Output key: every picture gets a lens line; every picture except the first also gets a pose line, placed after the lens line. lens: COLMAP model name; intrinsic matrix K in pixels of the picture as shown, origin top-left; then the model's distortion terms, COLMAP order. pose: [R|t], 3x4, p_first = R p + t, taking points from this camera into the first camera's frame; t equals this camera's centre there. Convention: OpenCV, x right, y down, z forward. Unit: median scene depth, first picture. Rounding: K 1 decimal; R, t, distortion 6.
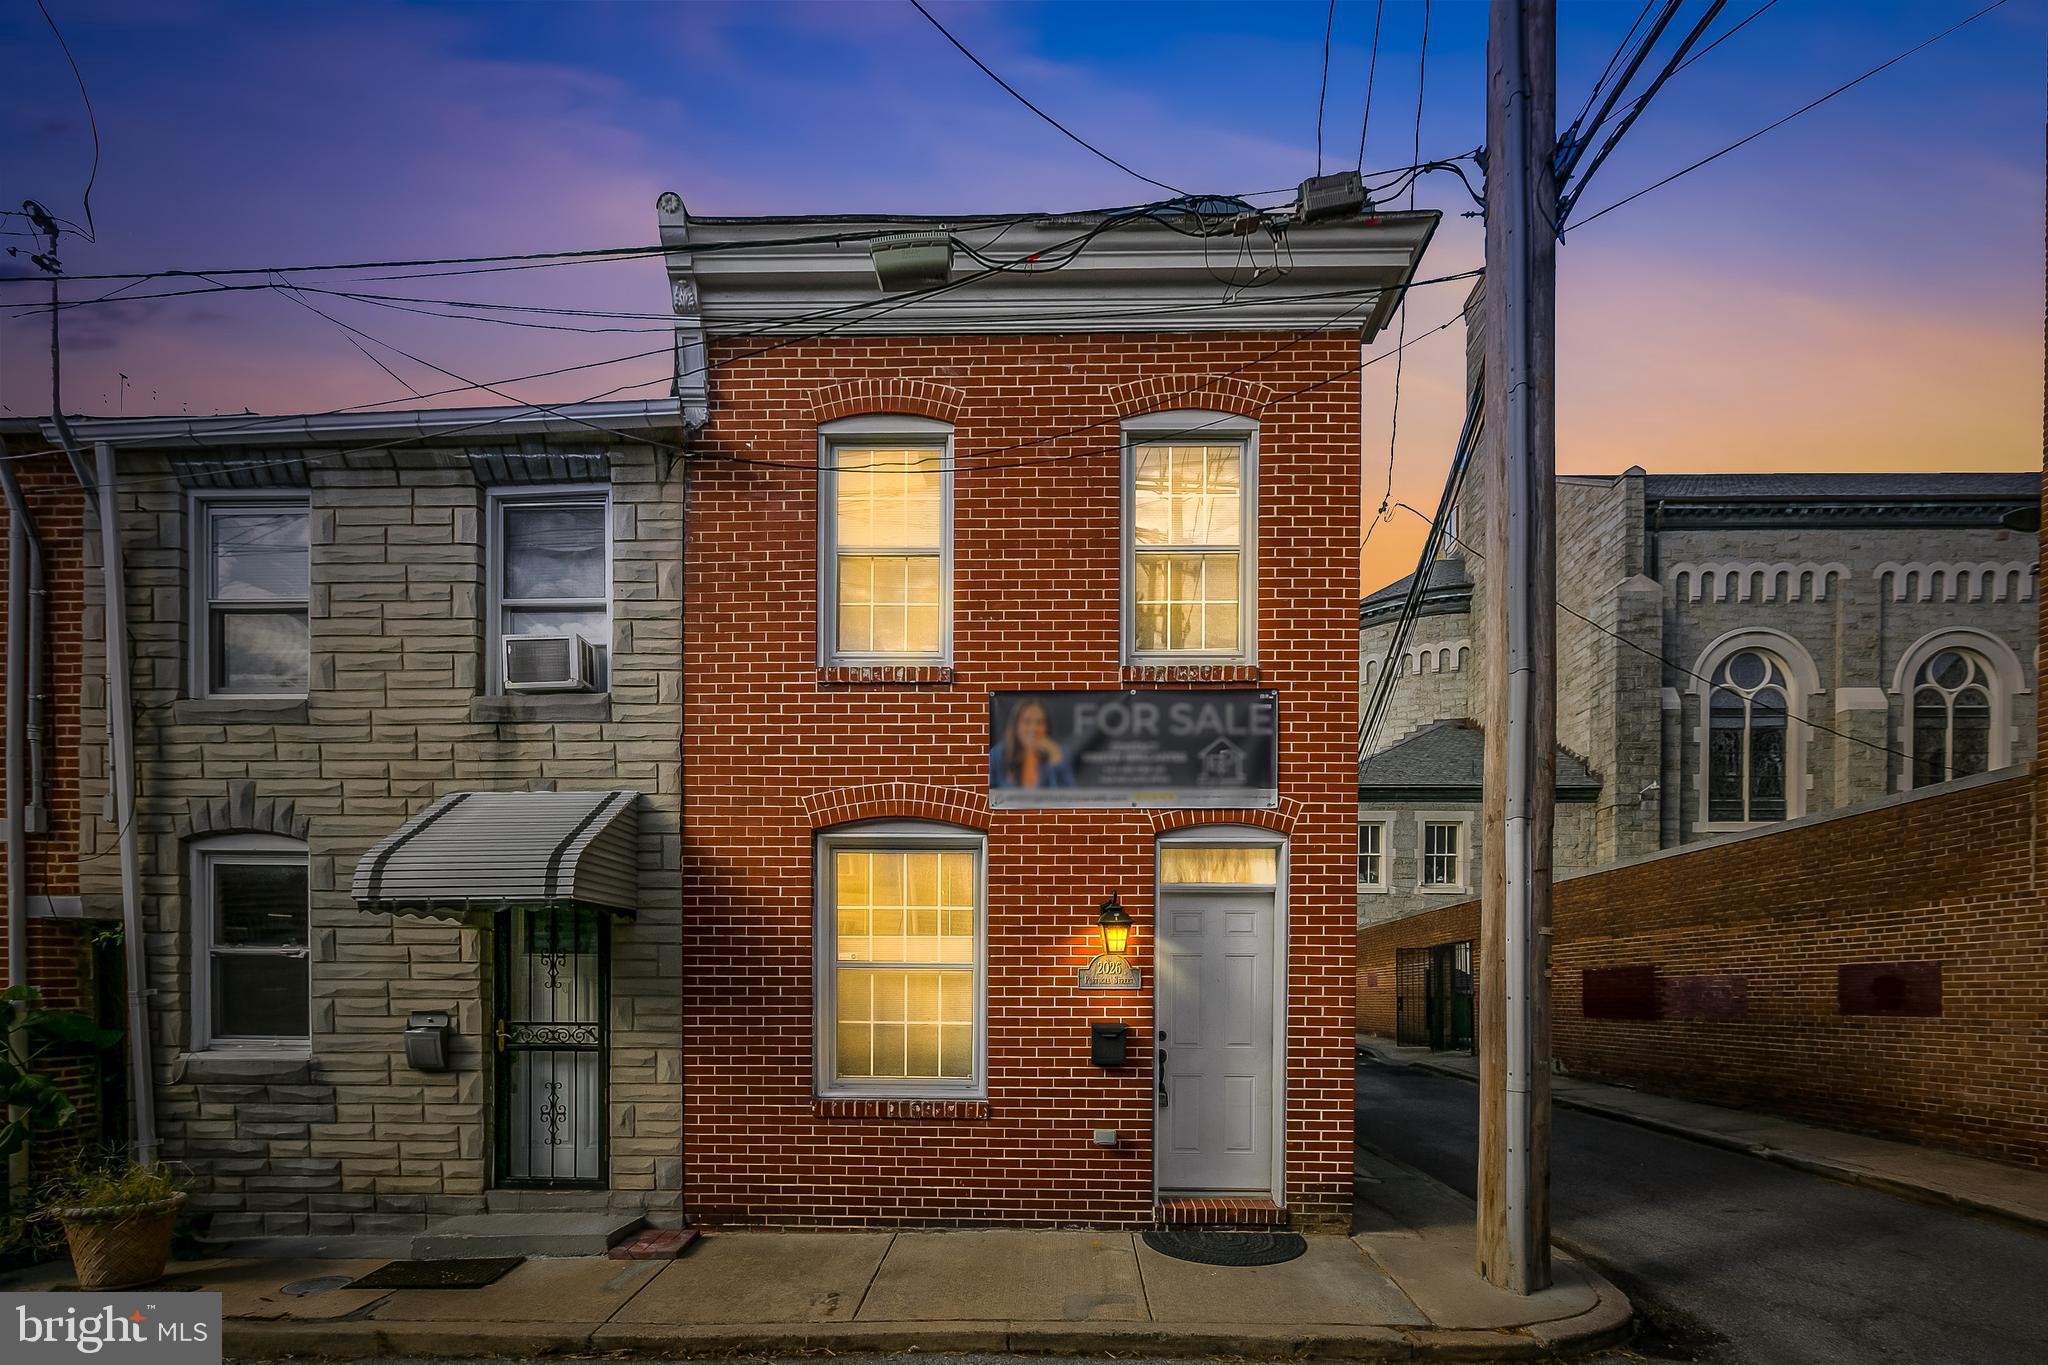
lens RADIAL K [[937.9, 0, 921.6], [0, 937.9, 976.0], [0, 0, 1]] dist [-0.000343, -0.000098]
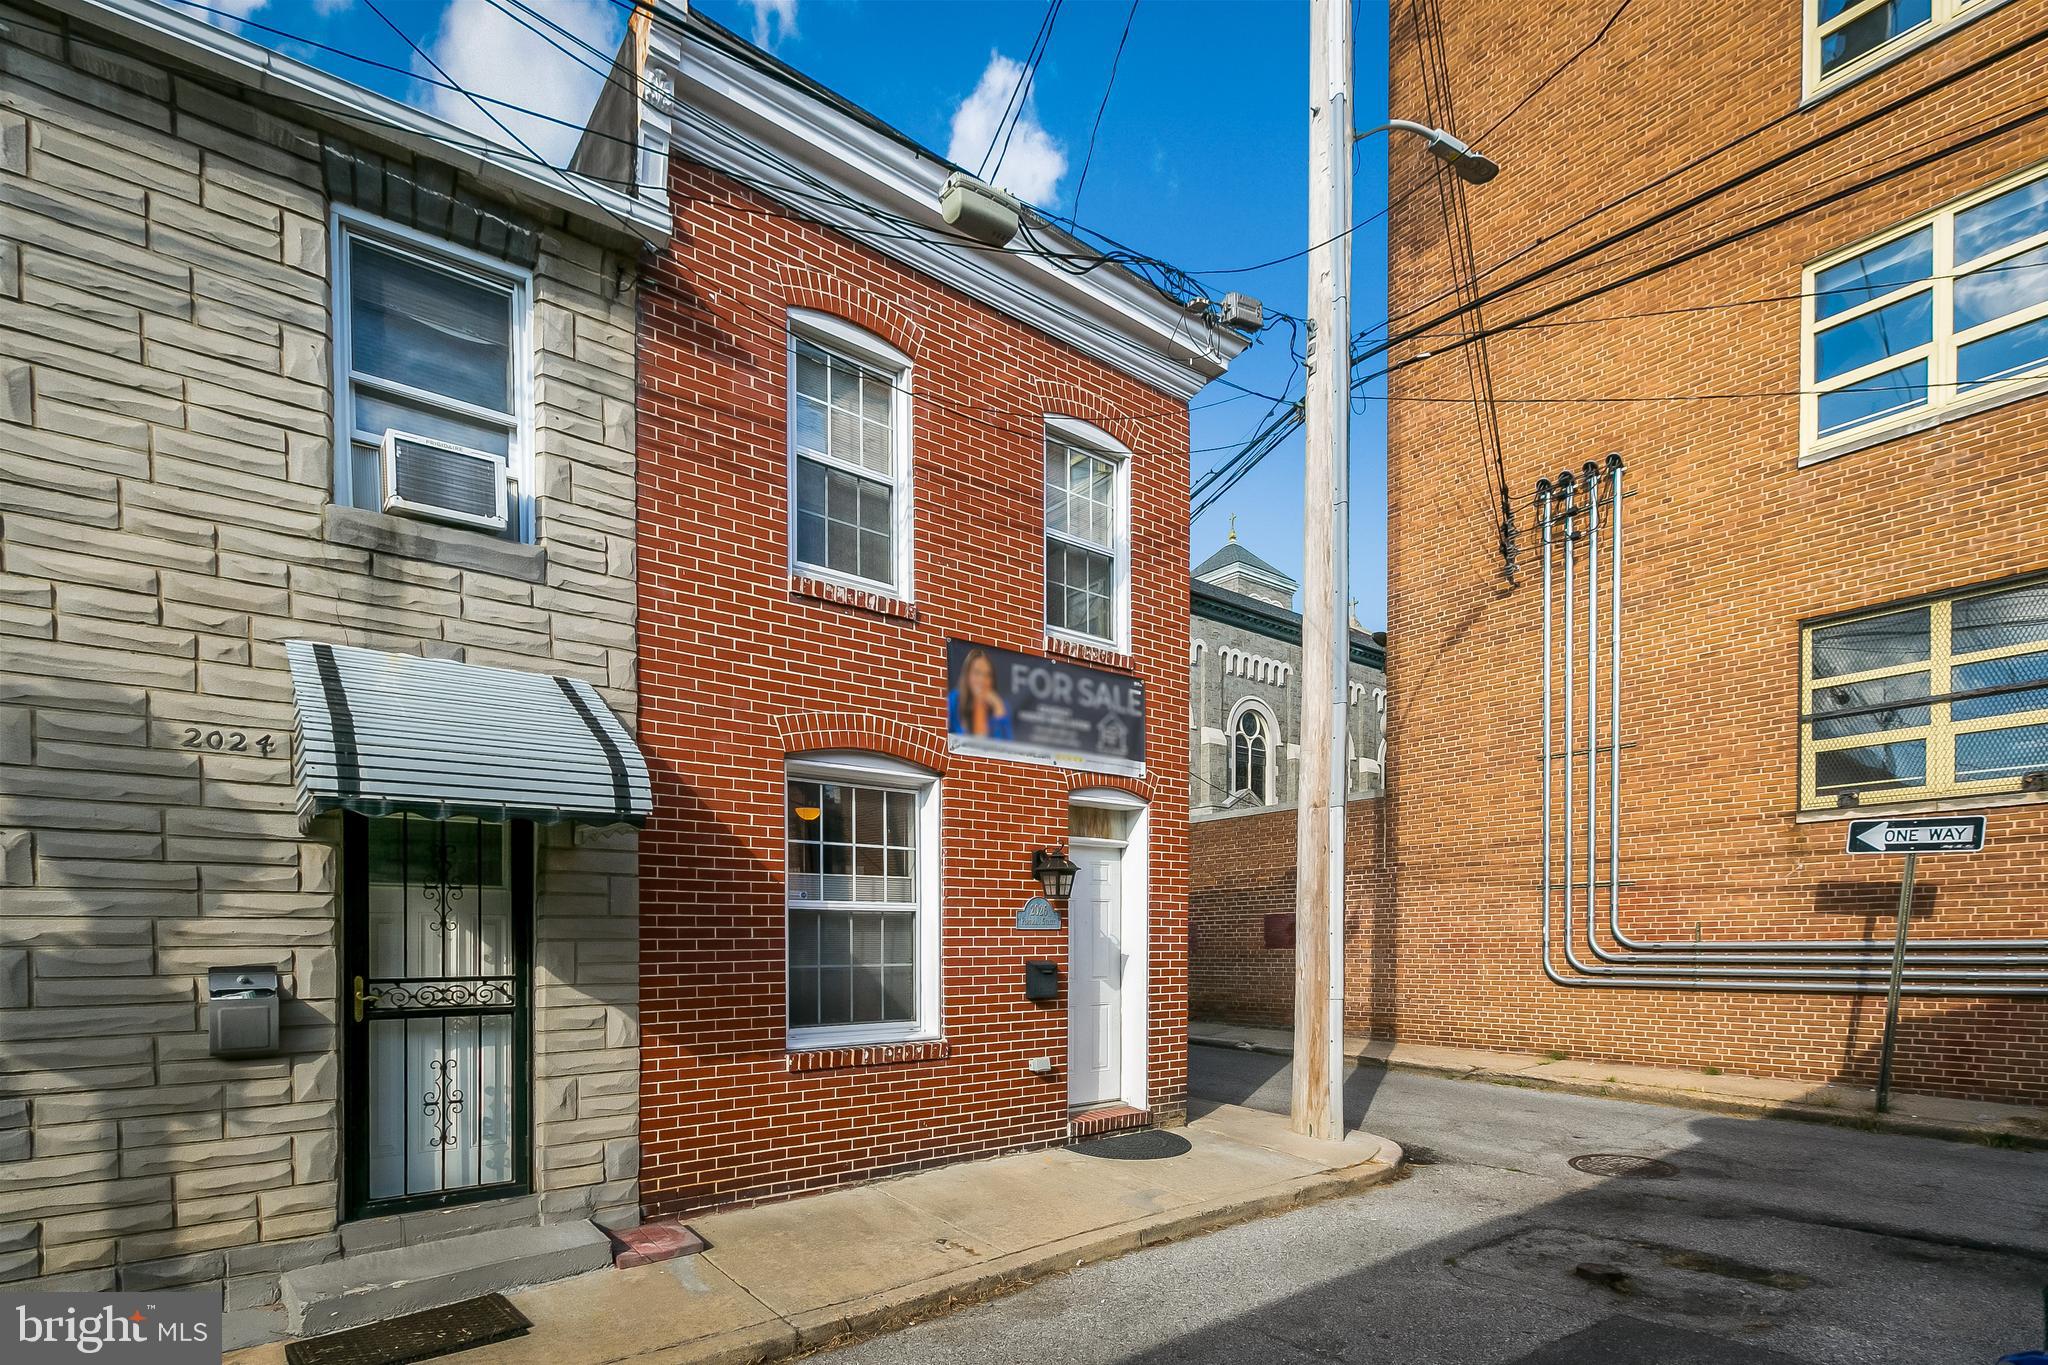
lens RADIAL K [[960.9, 0, 927.2], [0, 960.9, 934.9], [0, 0, 1]] dist [0.000978, 0.000068]
pose [[0.794028, -0.005001, 0.607860, -0.567734], [0.004345, 0.999987, 0.002551, 0.016433], [-0.607865, 0.000615, 0.794040, 0.183073]]
